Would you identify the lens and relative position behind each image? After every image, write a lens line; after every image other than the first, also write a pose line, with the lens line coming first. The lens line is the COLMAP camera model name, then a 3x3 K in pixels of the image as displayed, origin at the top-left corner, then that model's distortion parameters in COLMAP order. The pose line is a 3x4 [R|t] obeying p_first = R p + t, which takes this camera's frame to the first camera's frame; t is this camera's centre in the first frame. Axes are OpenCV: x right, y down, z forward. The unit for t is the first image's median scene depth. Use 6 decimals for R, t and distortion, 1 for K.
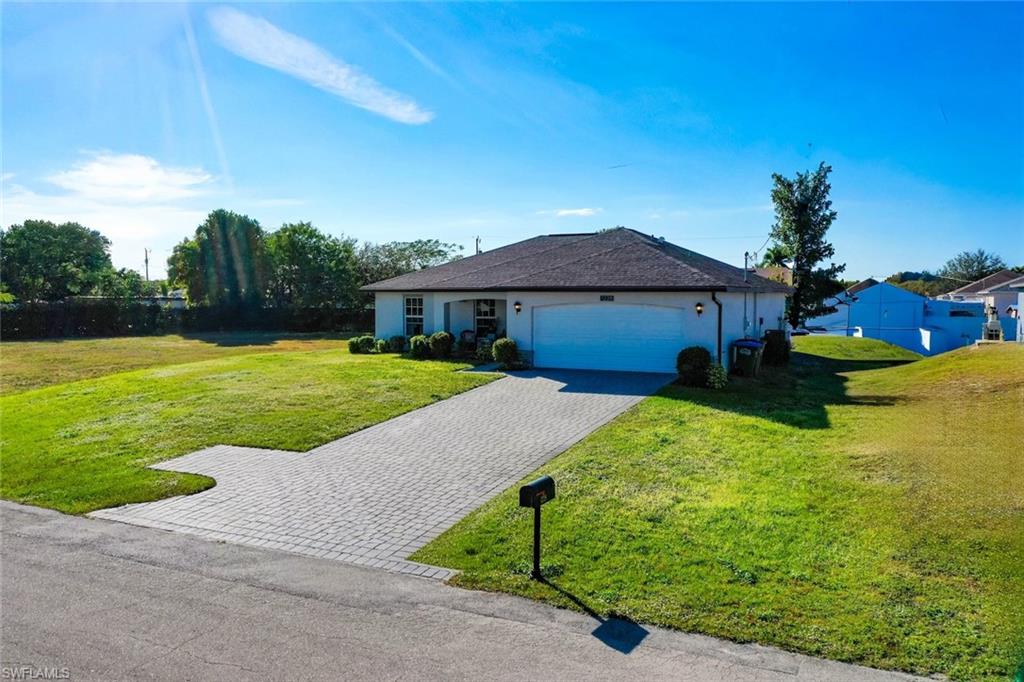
lens RADIAL K [[794.4, 0, 528.2], [0, 794.4, 340.7], [0, 0, 1]] dist [-0.006435, -0.006195]
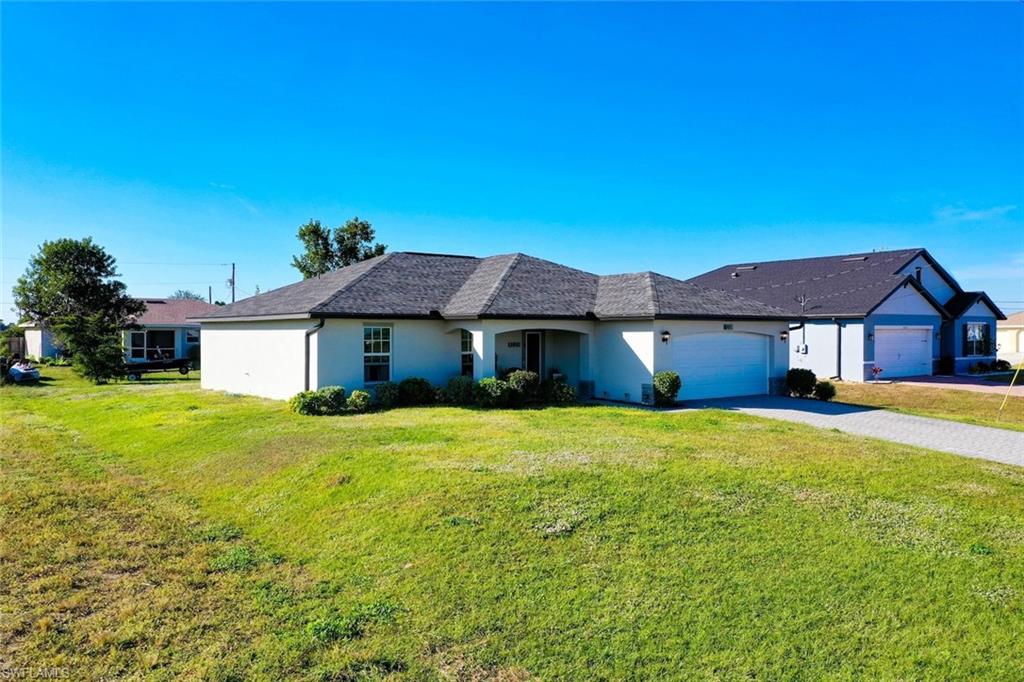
lens RADIAL K [[794.4, 0, 528.2], [0, 794.4, 340.7], [0, 0, 1]] dist [-0.006435, -0.006195]
pose [[0.464366, -0.008908, 0.885598, -0.770397], [0.052150, 0.998489, -0.017302, -0.025830], [-0.884107, 0.054218, 0.464129, 0.616018]]
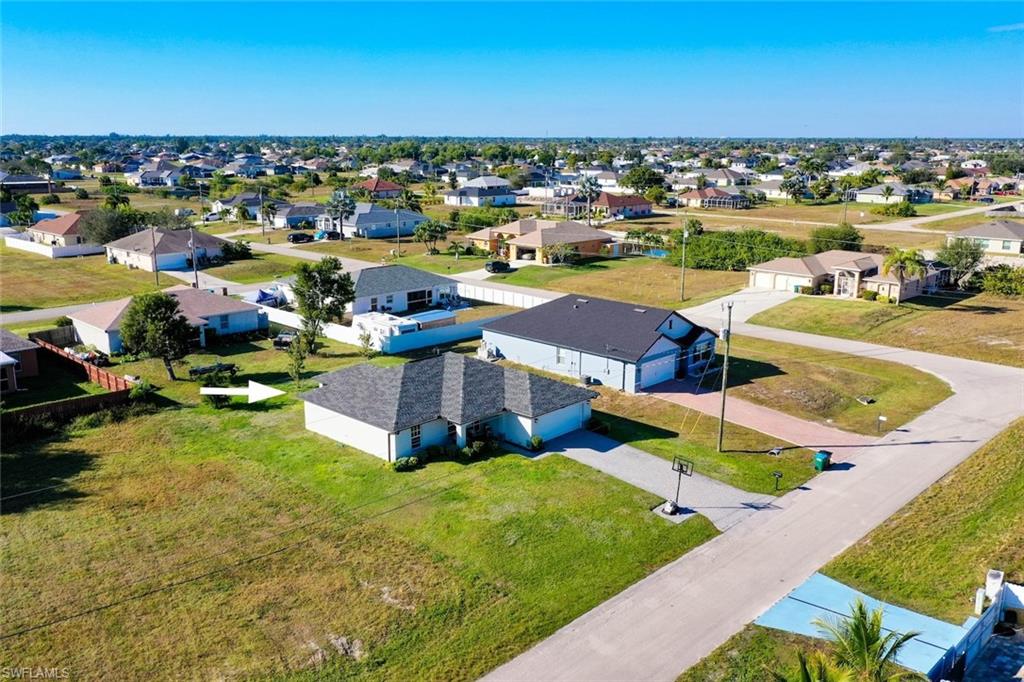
lens RADIAL K [[794.4, 0, 528.2], [0, 794.4, 340.7], [0, 0, 1]] dist [-0.006435, -0.006195]
pose [[0.309283, -0.213446, 0.926707, -1.711227], [0.049198, 0.976772, 0.208558, -0.612621], [-0.949697, -0.018911, 0.312600, 0.296724]]
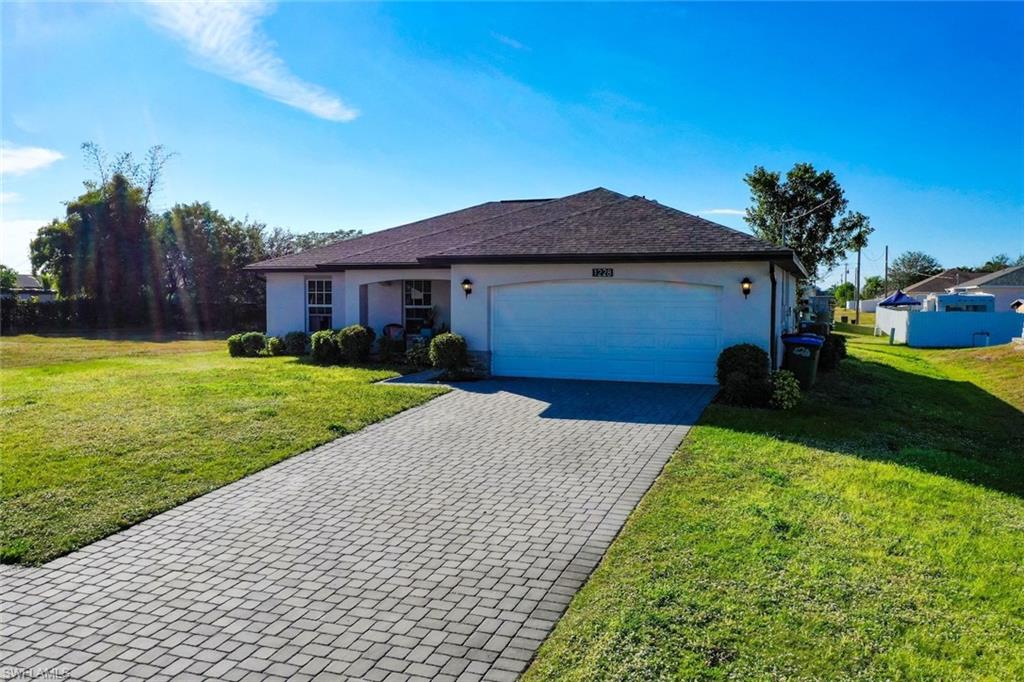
lens RADIAL K [[796.9, 0, 522.8], [0, 796.9, 362.6], [0, 0, 1]] dist [-0.000181, -0.004017]
pose [[0.996674, -0.003164, 0.081434, -0.018370], [0.001190, 0.999705, 0.024271, 0.004773], [-0.081487, -0.024094, 0.996383, 0.275775]]
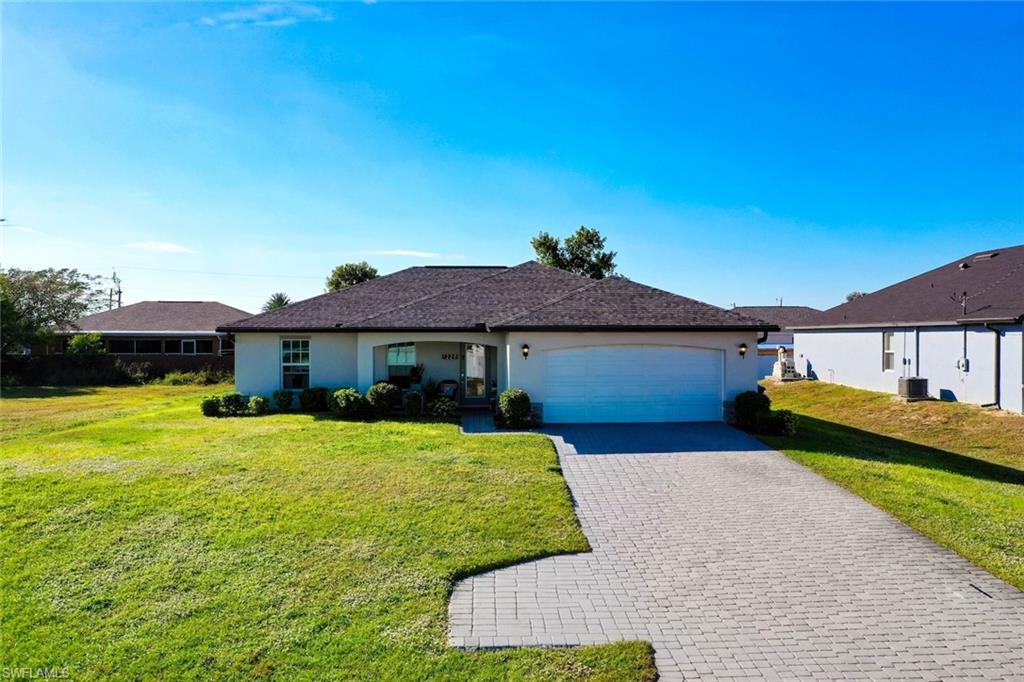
lens RADIAL K [[794.4, 0, 528.2], [0, 794.4, 340.7], [0, 0, 1]] dist [-0.006435, -0.006195]
pose [[0.875942, -0.004576, 0.482395, -0.349147], [0.029754, 0.998564, -0.044555, -0.013621], [-0.481498, 0.053381, 0.874820, 0.241938]]
